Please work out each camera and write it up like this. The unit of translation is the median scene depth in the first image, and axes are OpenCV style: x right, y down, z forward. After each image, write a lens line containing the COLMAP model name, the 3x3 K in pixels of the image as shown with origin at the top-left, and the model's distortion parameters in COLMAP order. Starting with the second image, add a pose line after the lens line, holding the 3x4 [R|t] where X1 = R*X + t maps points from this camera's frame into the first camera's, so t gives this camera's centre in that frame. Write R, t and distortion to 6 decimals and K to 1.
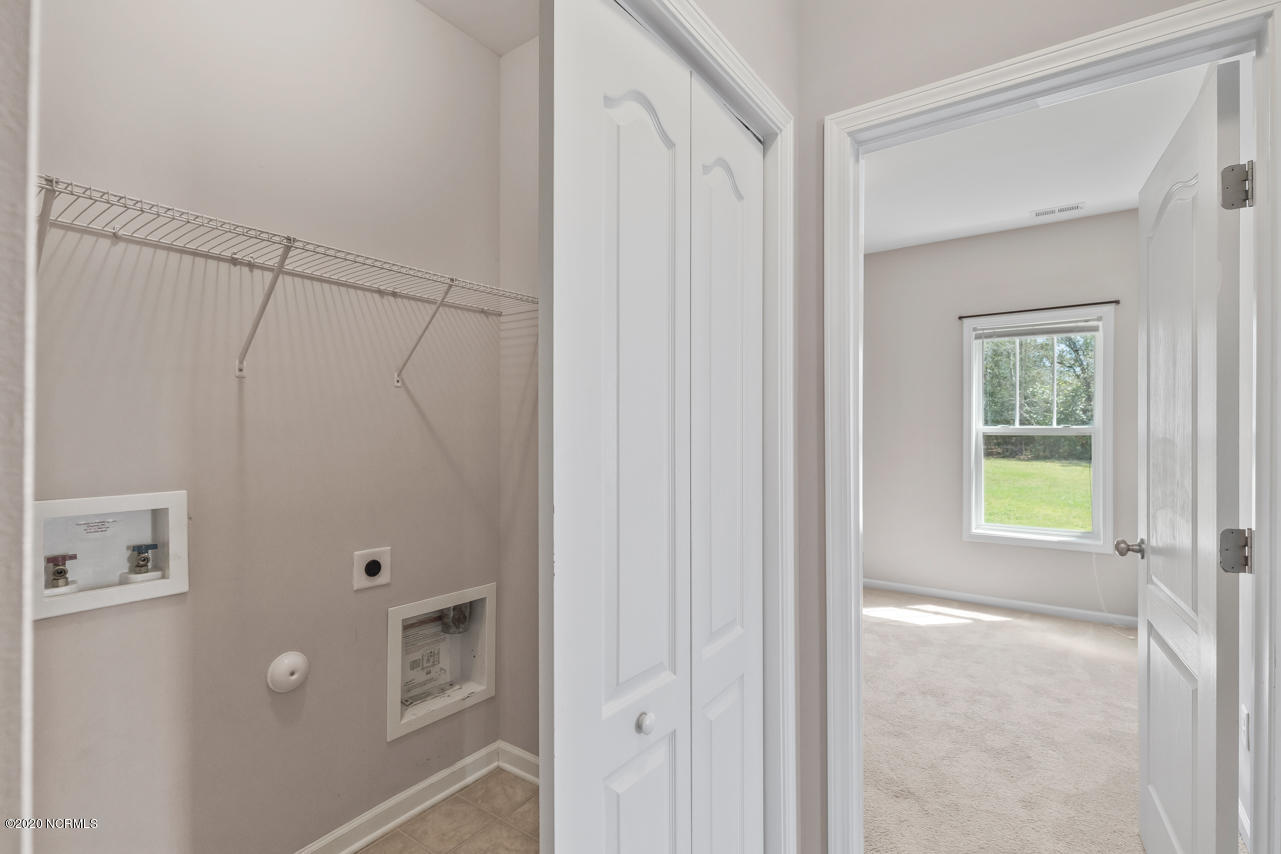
lens RADIAL K [[588.3, 0, 649.4], [0, 588.3, 423.0], [0, 0, 1]] dist [0.016475, -0.003999]
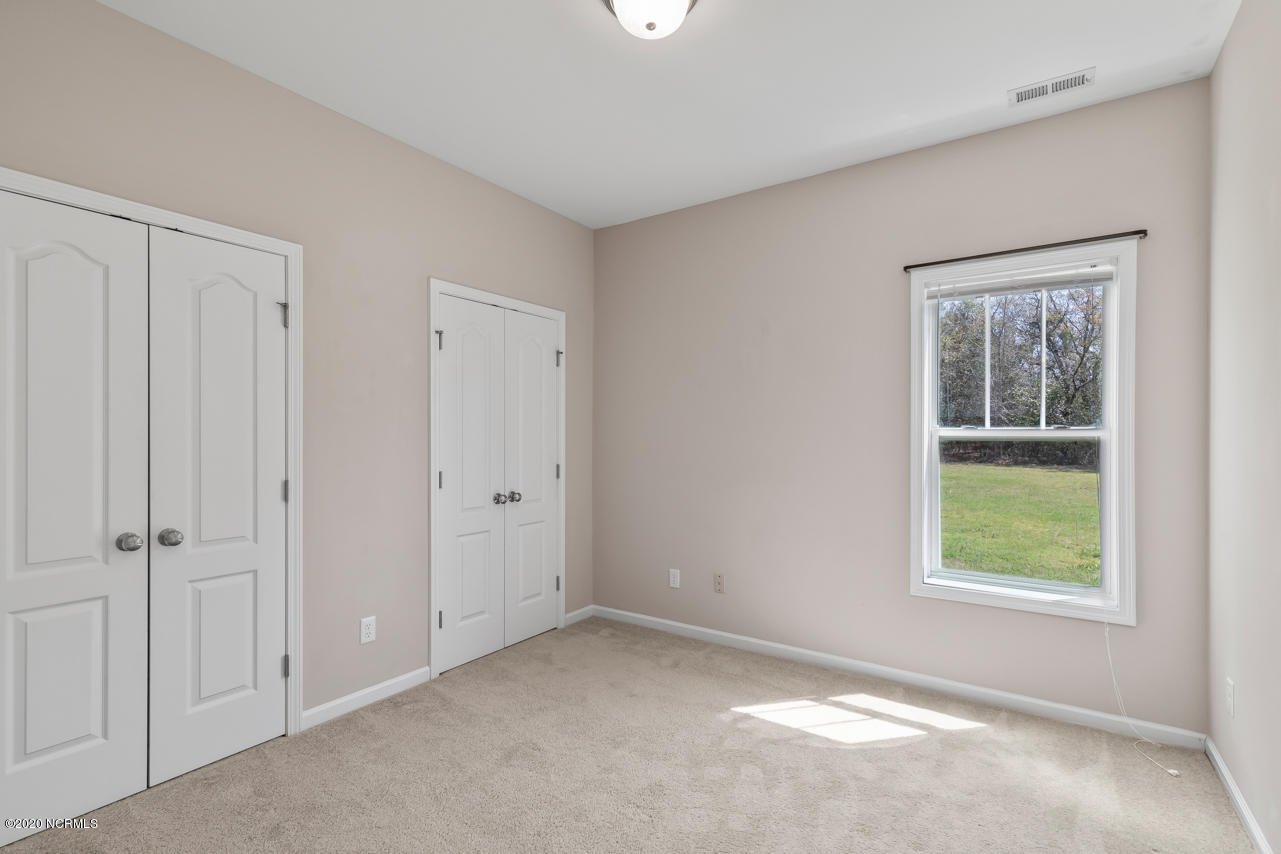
lens RADIAL K [[588.3, 0, 638.8], [0, 588.3, 426.6], [0, 0, 1]] dist [0.016475, -0.003999]
pose [[0.999912, -0.001033, 0.013261, 0.210555], [0.001041, 0.999999, -0.000642, 0.003639], [-0.013260, 0.000656, 0.999912, 0.327197]]
